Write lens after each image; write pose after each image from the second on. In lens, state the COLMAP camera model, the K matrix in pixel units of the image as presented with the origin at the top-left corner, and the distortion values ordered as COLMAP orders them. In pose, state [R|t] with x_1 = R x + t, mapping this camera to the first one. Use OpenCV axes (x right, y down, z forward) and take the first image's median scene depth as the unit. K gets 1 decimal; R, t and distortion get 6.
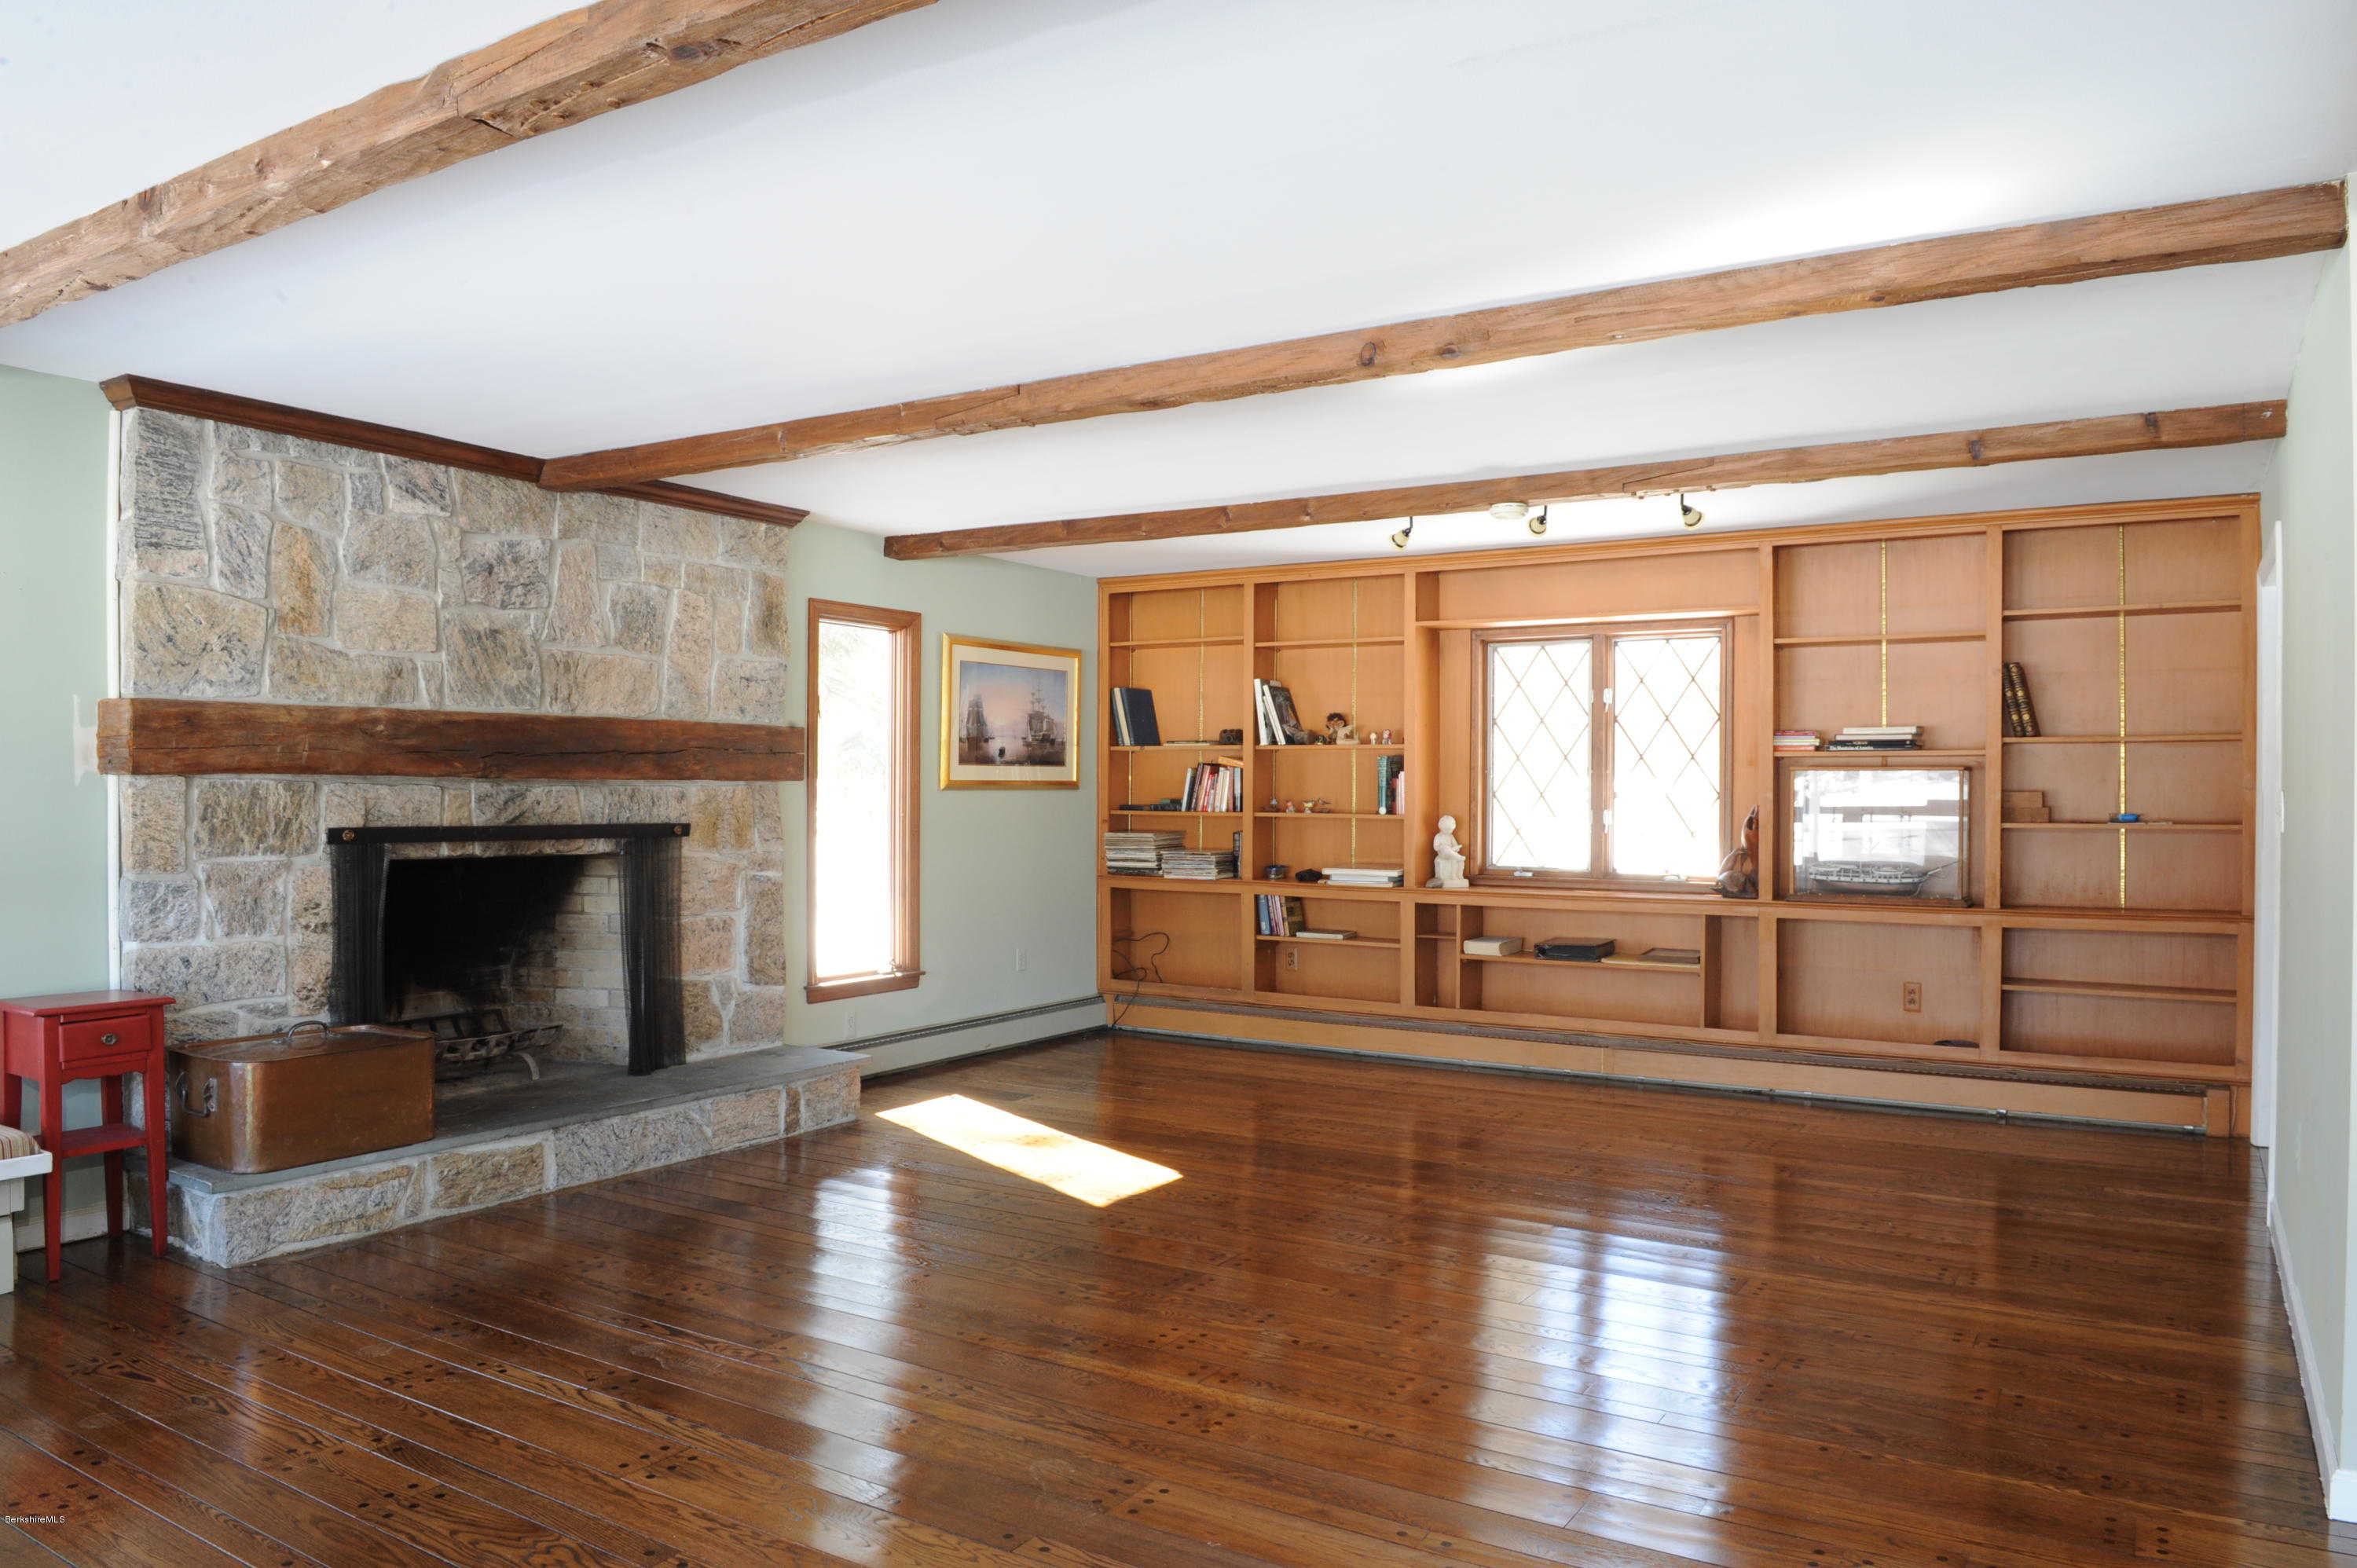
lens RADIAL K [[1610.3, 0, 1181.5], [0, 1610.3, 784.2], [0, 0, 1]] dist [-0.049842, -0.004172]
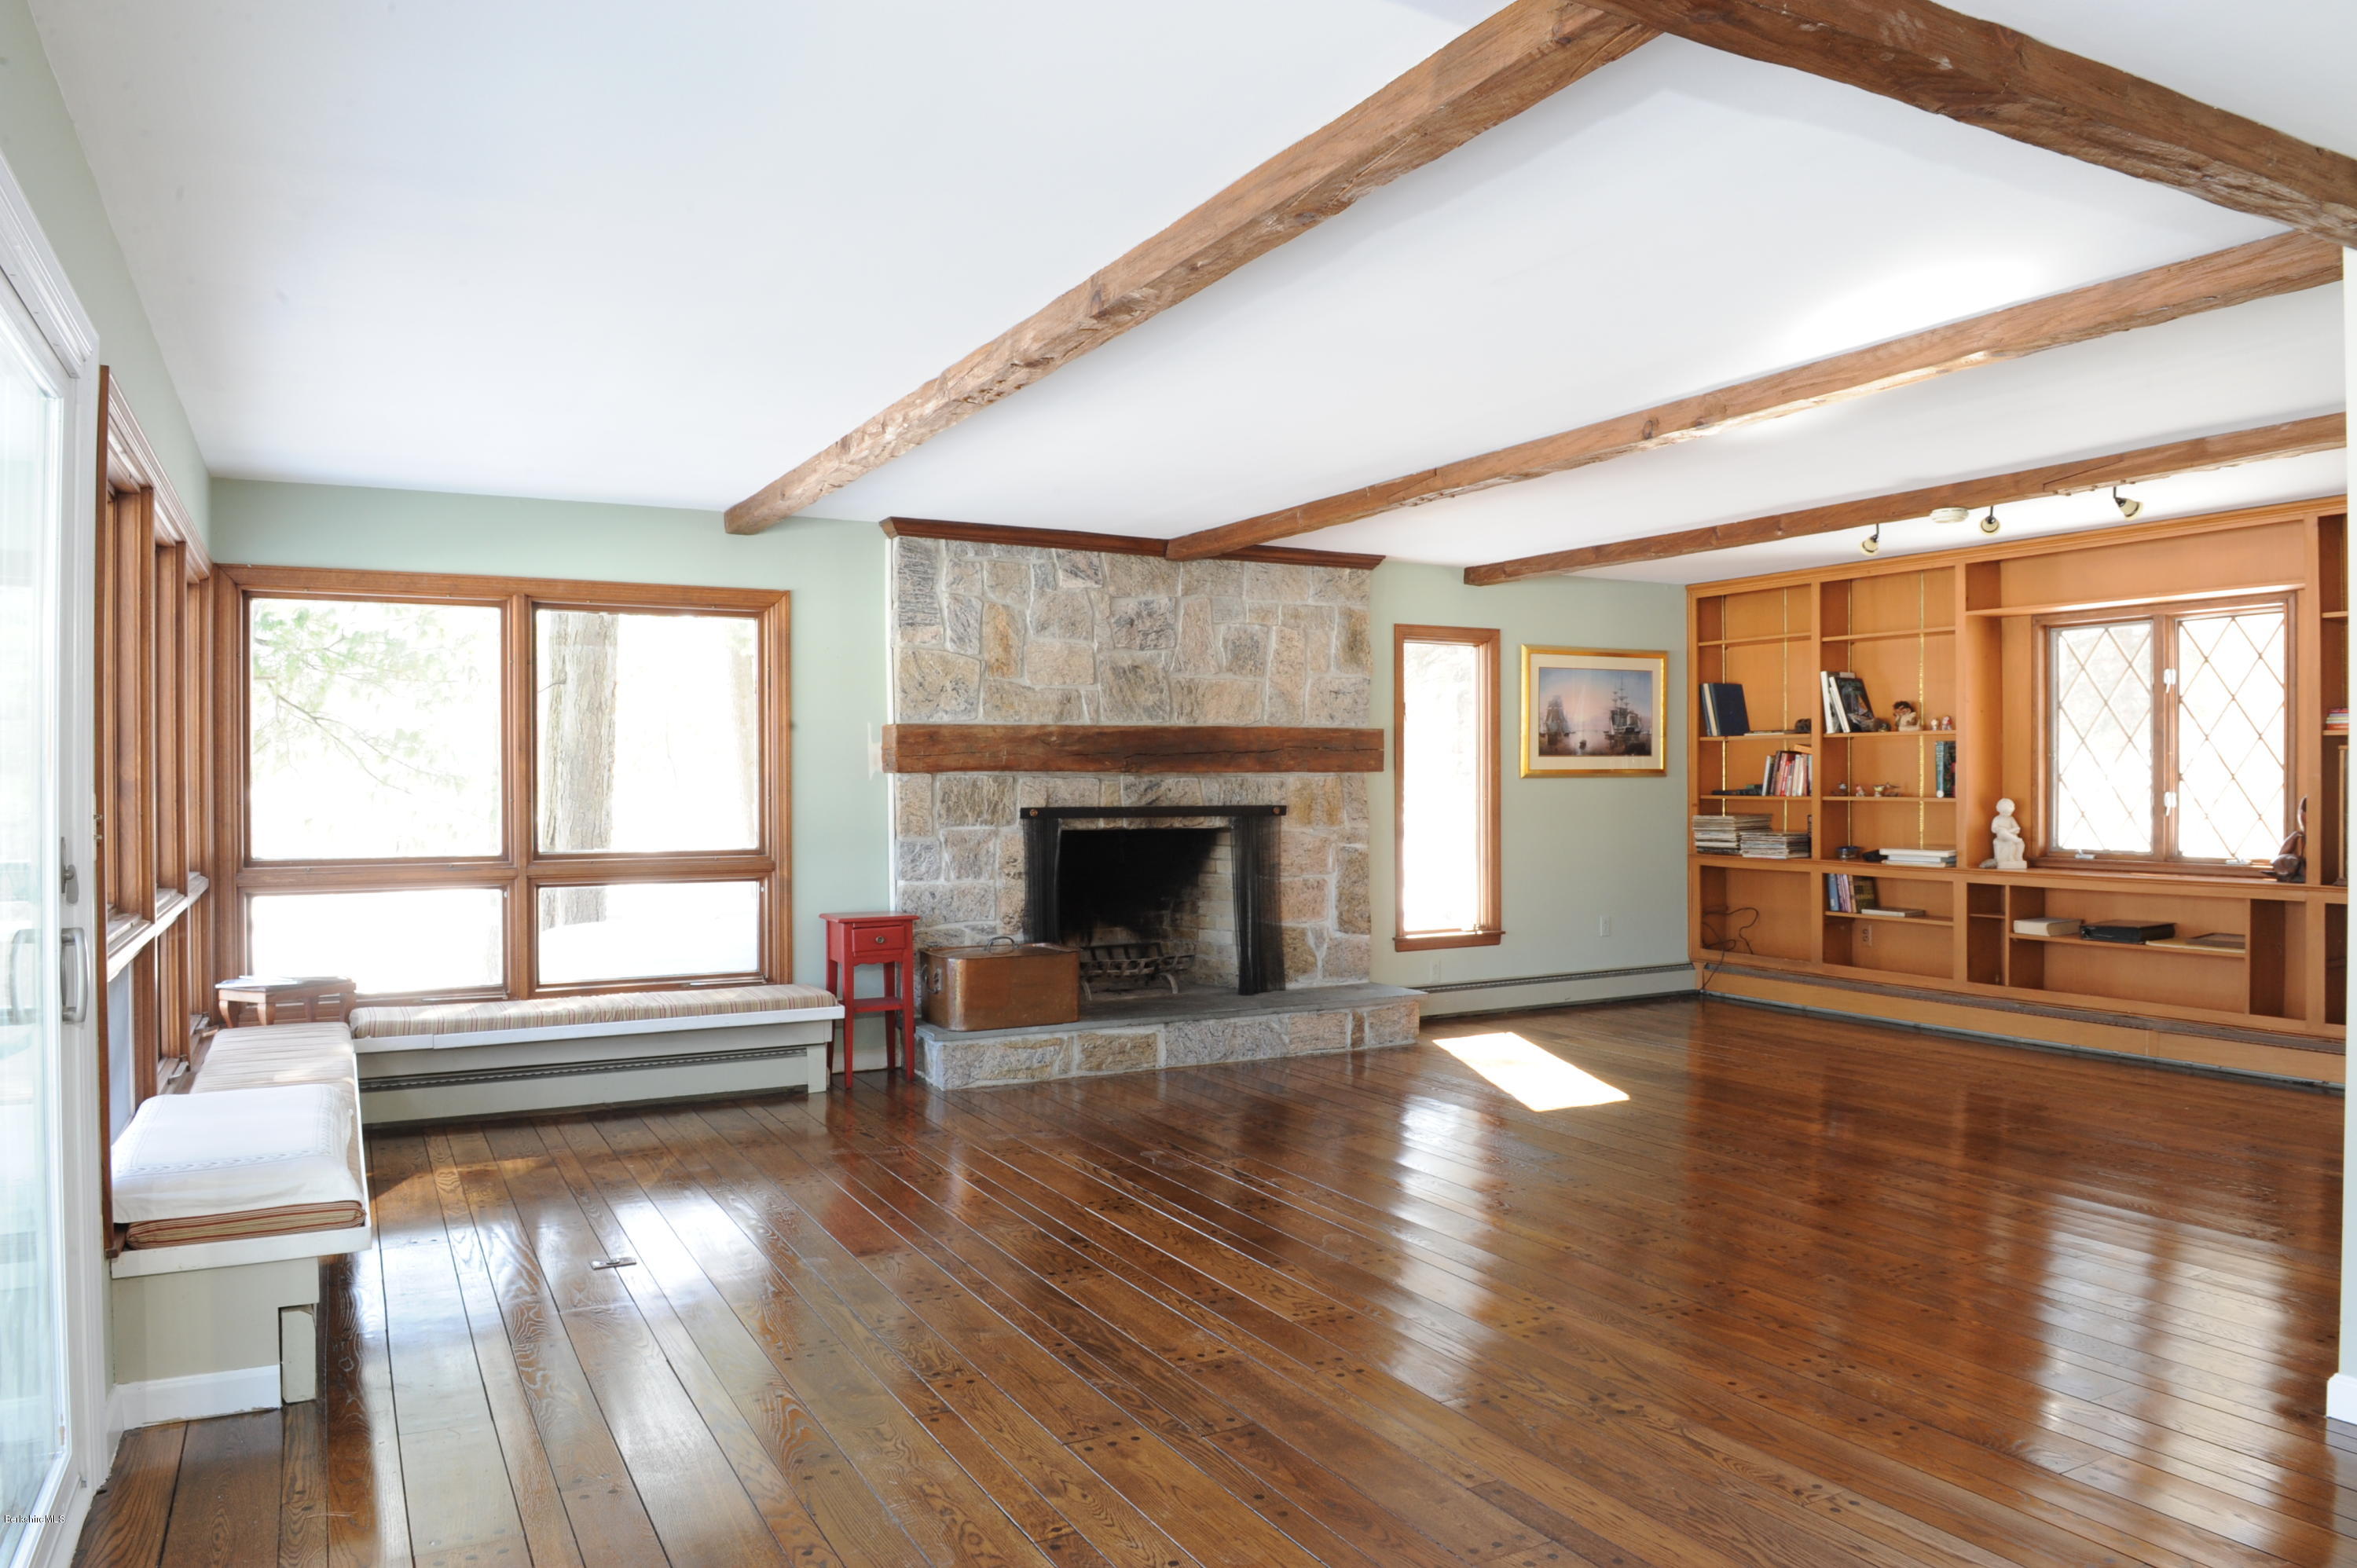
lens RADIAL K [[1610.3, 0, 1173.5], [0, 1610.3, 780.8], [0, 0, 1]] dist [-0.049842, -0.004172]
pose [[0.865997, -0.008378, -0.499979, 0.267673], [0.010350, 0.999946, 0.001172, 0.001947], [0.499942, -0.006190, 0.866037, -0.178848]]
